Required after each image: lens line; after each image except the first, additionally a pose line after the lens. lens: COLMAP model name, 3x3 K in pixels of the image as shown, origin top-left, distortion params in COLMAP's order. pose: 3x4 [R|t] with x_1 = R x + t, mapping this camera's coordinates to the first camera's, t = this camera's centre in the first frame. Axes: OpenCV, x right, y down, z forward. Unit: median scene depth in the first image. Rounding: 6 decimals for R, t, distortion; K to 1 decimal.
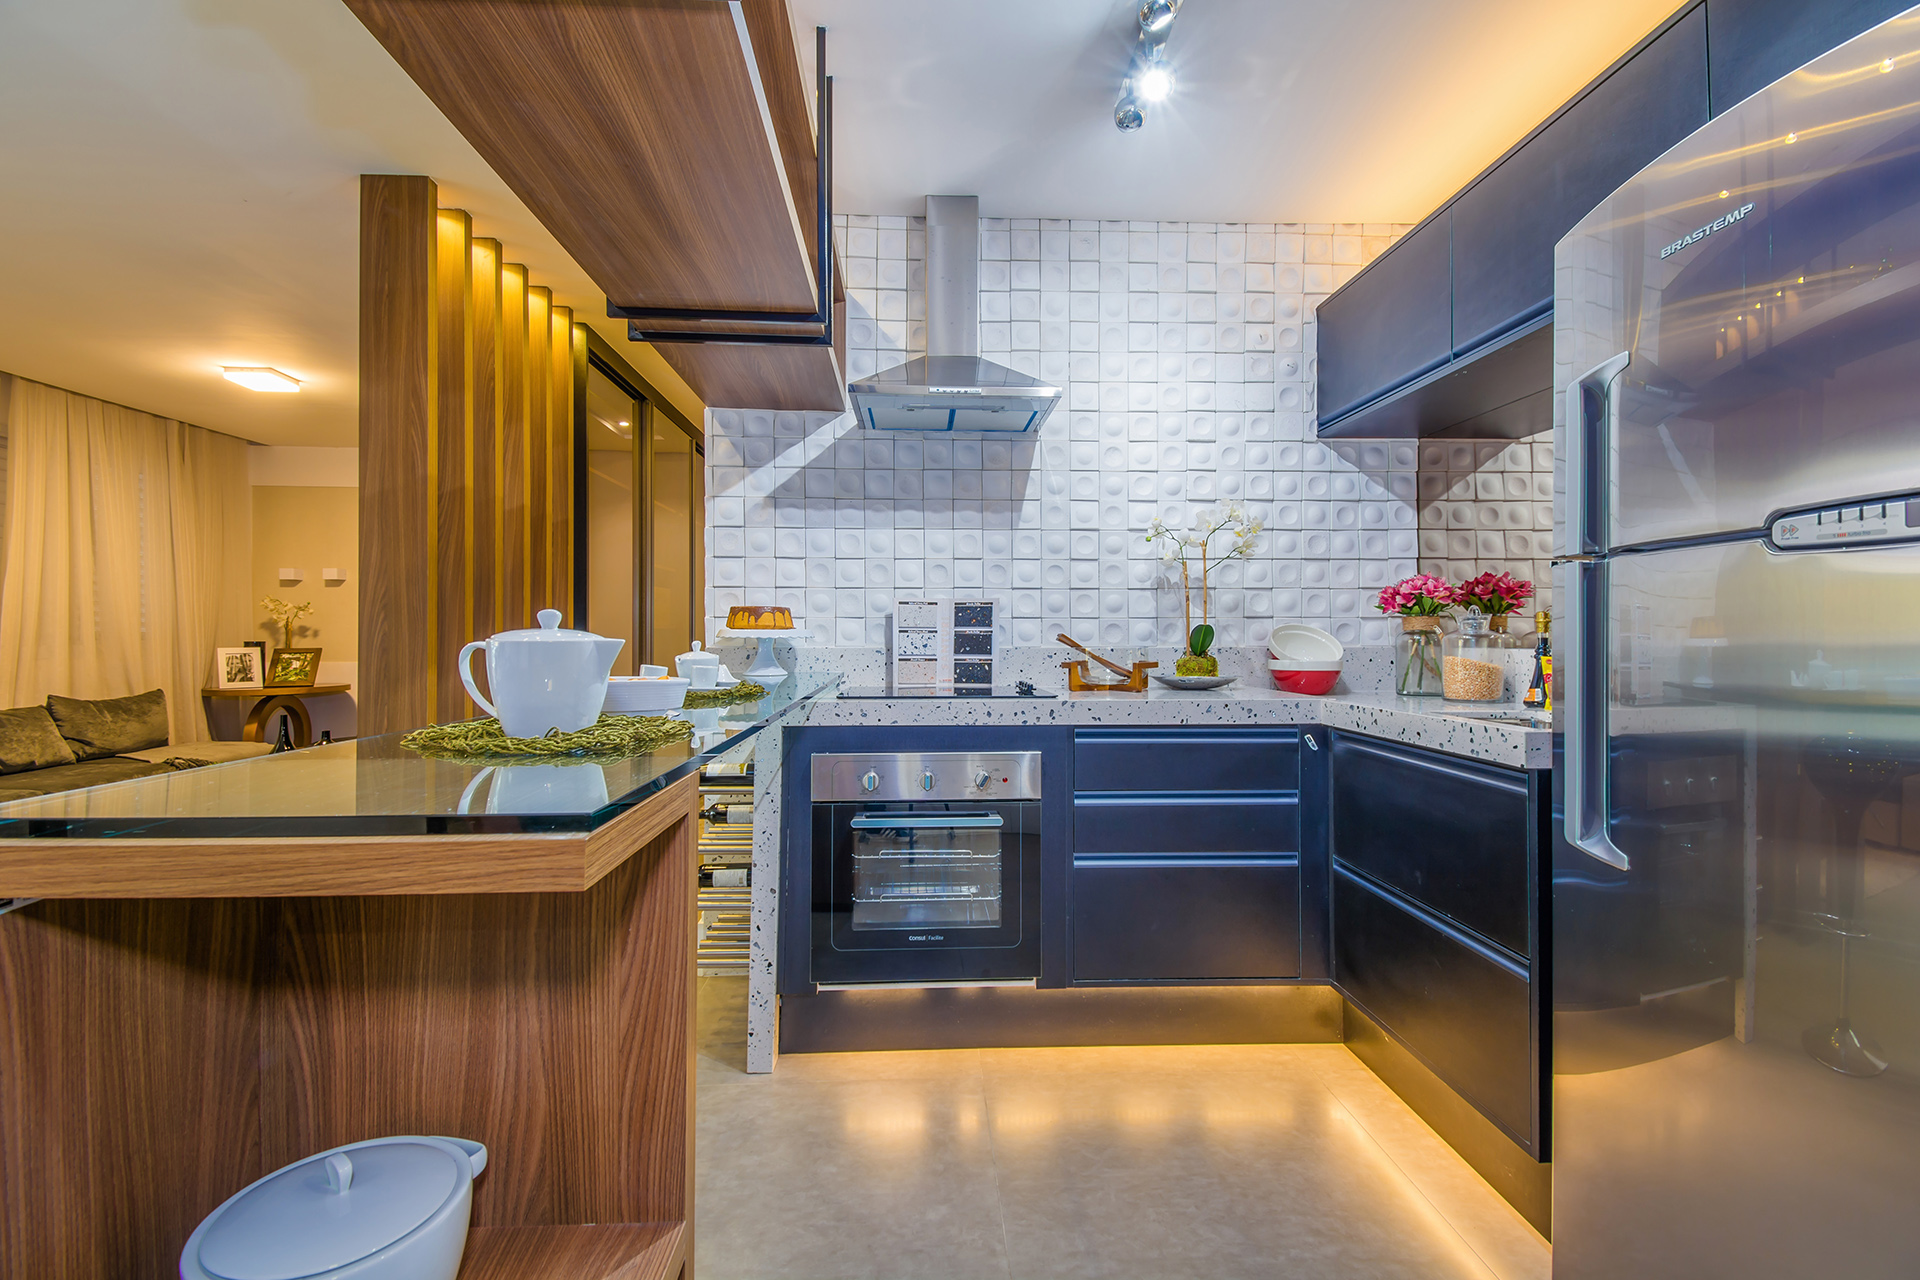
lens RADIAL K [[830.1, 0, 946.4], [0, 830.1, 618.7], [0, 0, 1]] dist [0.037228, -0.022228]
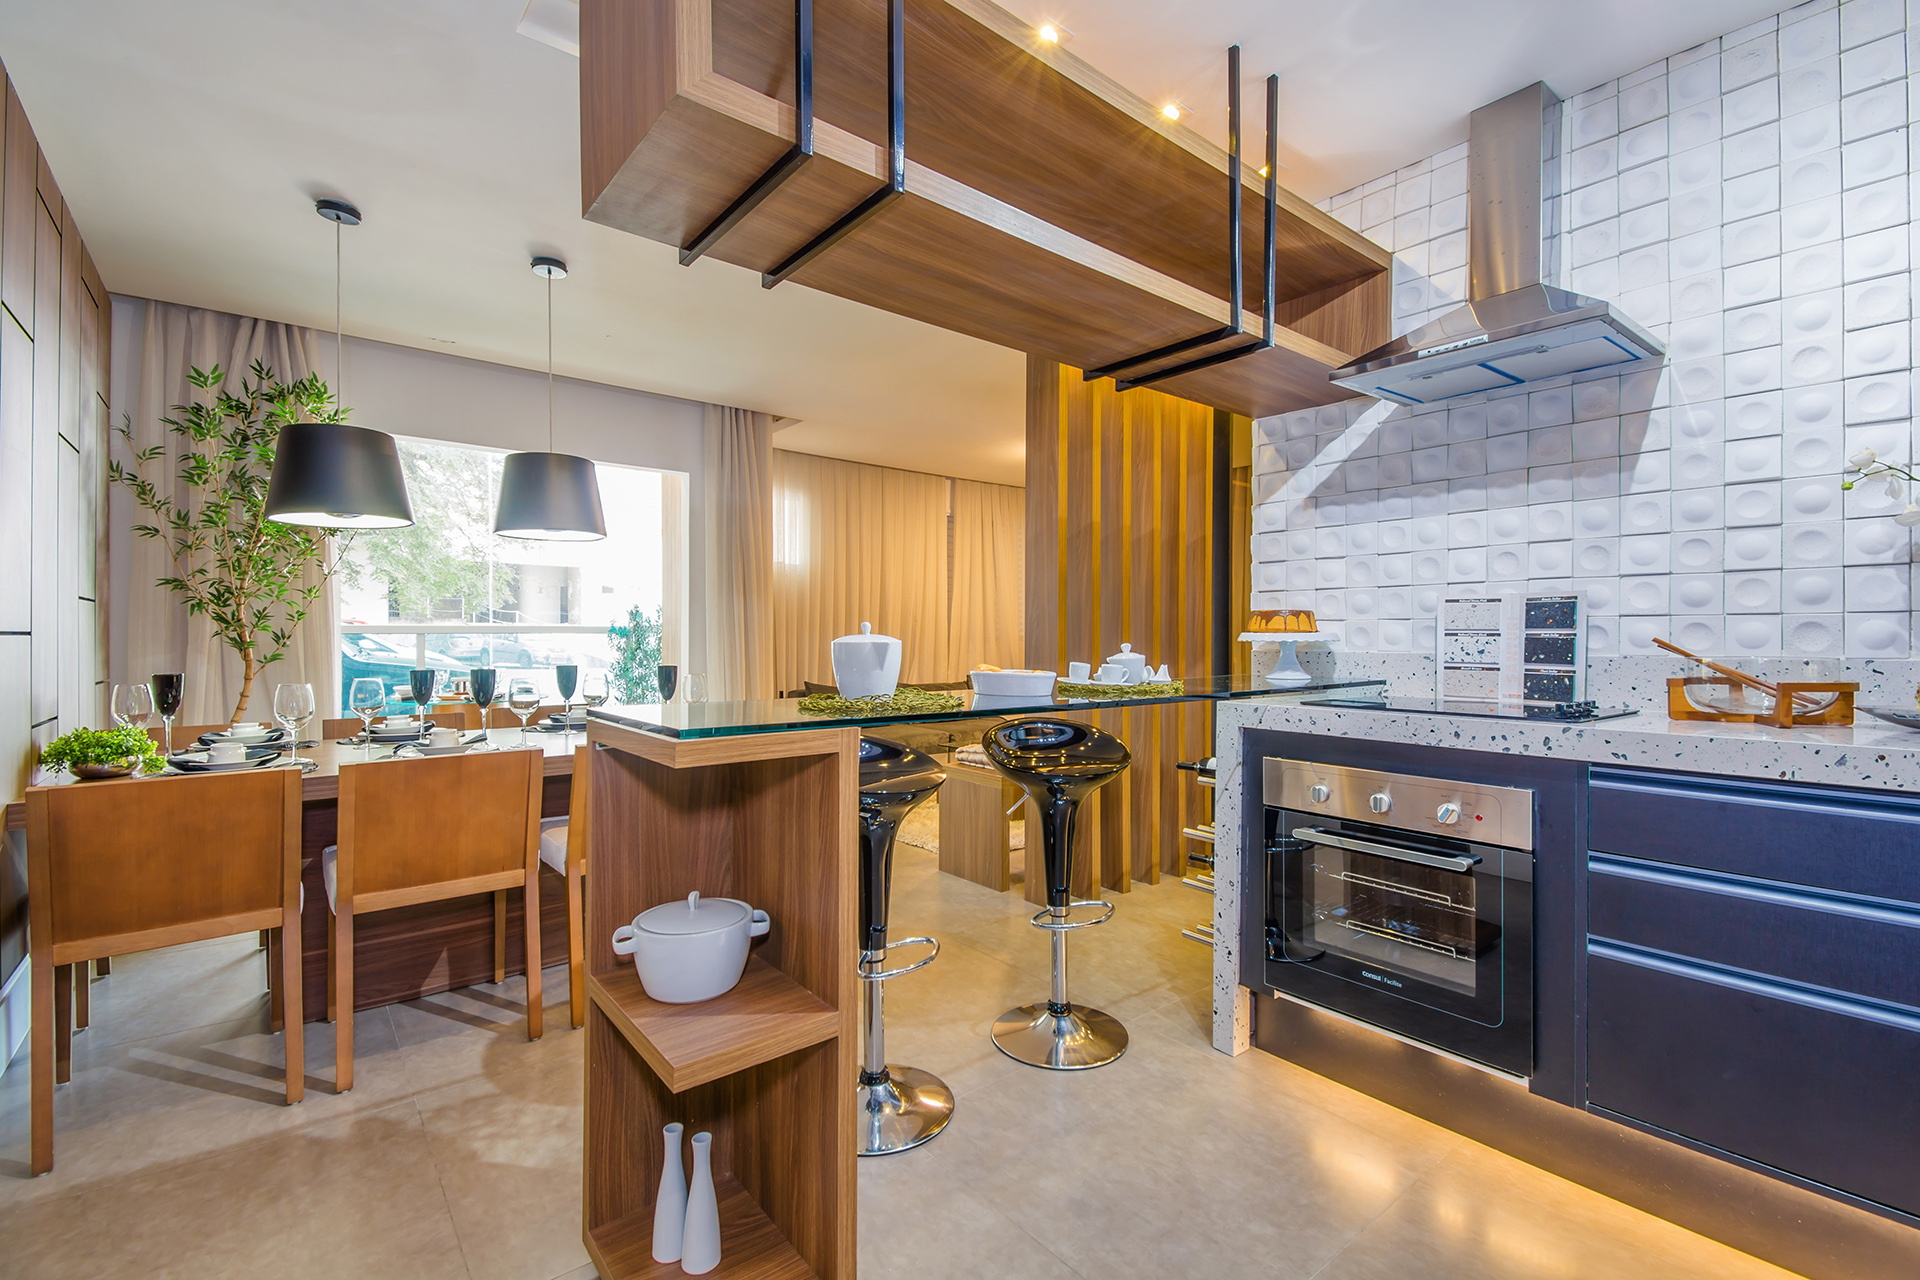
lens RADIAL K [[830.1, 0, 946.4], [0, 830.1, 618.7], [0, 0, 1]] dist [0.037228, -0.022228]
pose [[0.585871, -0.017769, -0.810209, 0.338215], [0.015609, 0.999822, -0.010640, 0.000187], [0.810254, -0.006413, 0.586044, 0.078246]]
